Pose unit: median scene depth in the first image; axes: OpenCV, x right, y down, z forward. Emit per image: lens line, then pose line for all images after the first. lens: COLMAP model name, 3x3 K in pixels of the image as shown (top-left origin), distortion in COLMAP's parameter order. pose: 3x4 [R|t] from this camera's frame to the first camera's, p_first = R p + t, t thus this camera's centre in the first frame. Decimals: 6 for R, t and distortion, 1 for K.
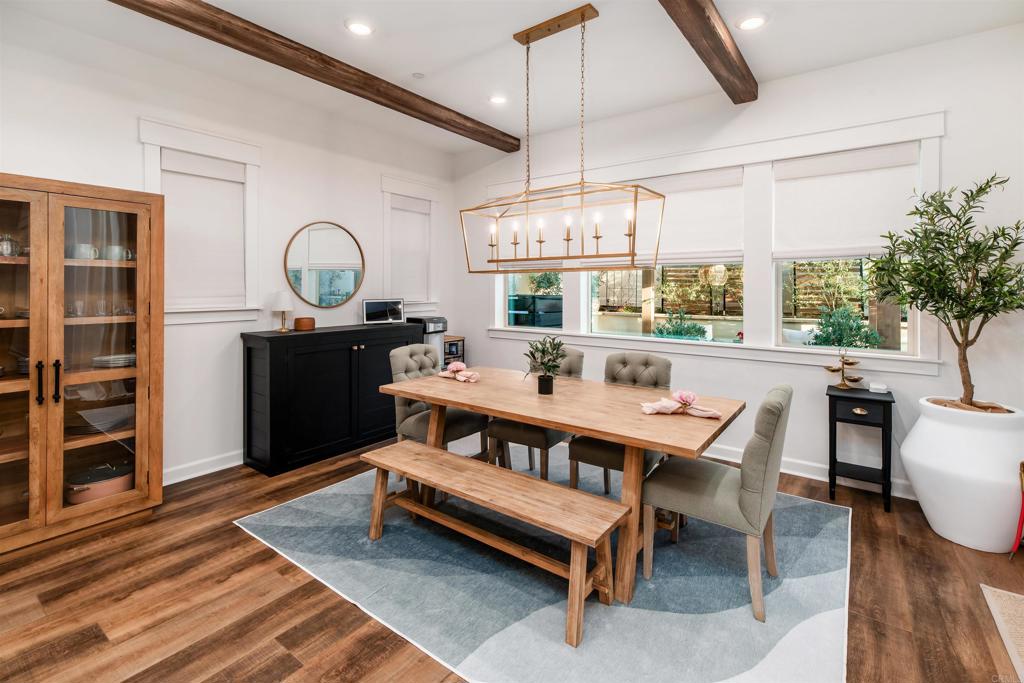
lens RADIAL K [[465.0, 0, 516.9], [0, 465.0, 289.2], [0, 0, 1]] dist [0.004363, 0.000882]
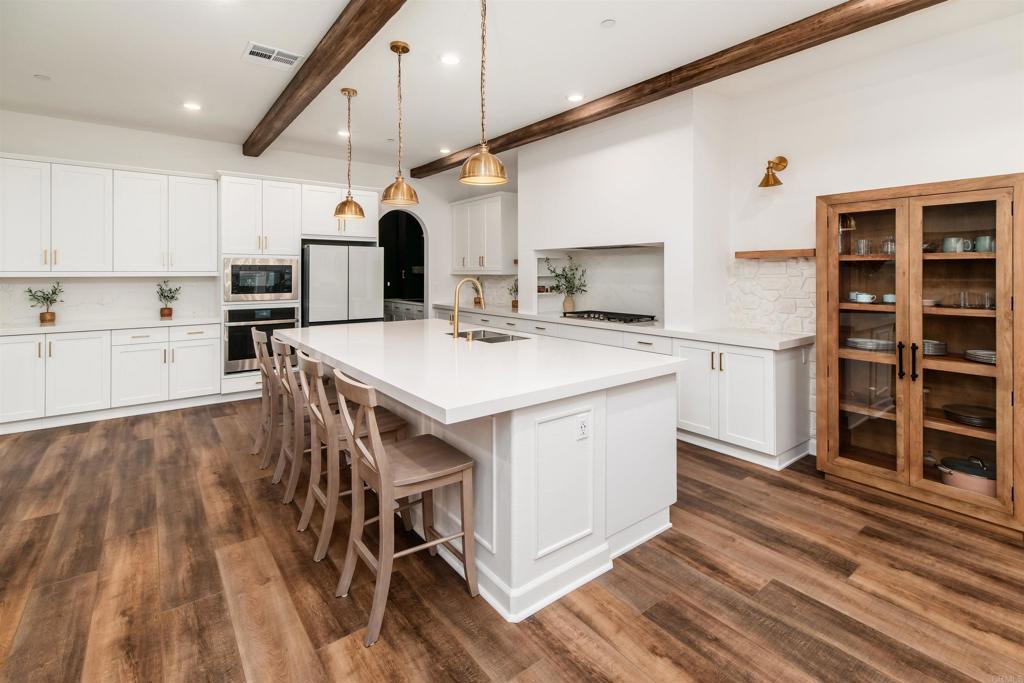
lens RADIAL K [[470.0, 0, 511.6], [0, 470.0, 270.3], [0, 0, 1]] dist [0.001265, 0.000327]
pose [[-0.280566, -0.006827, -0.959811, 0.387484], [-0.003659, 0.999975, -0.006044, -0.015531], [0.959828, 0.001816, -0.280584, 0.381452]]
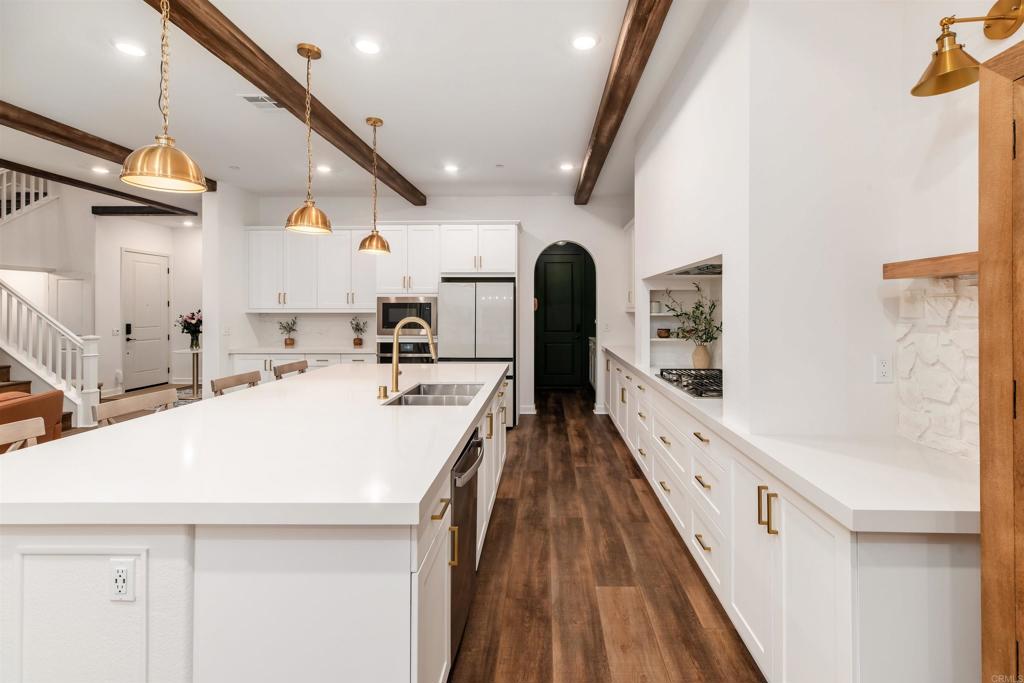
lens RADIAL K [[456.0, 0, 538.6], [0, 456.0, 304.4], [0, 0, 1]] dist [0.001728, 0.000588]
pose [[-0.815127, -0.007373, -0.579235, -0.585643], [-0.003998, 0.999967, -0.007102, -0.026549], [0.579268, -0.003473, -0.815130, 0.936647]]
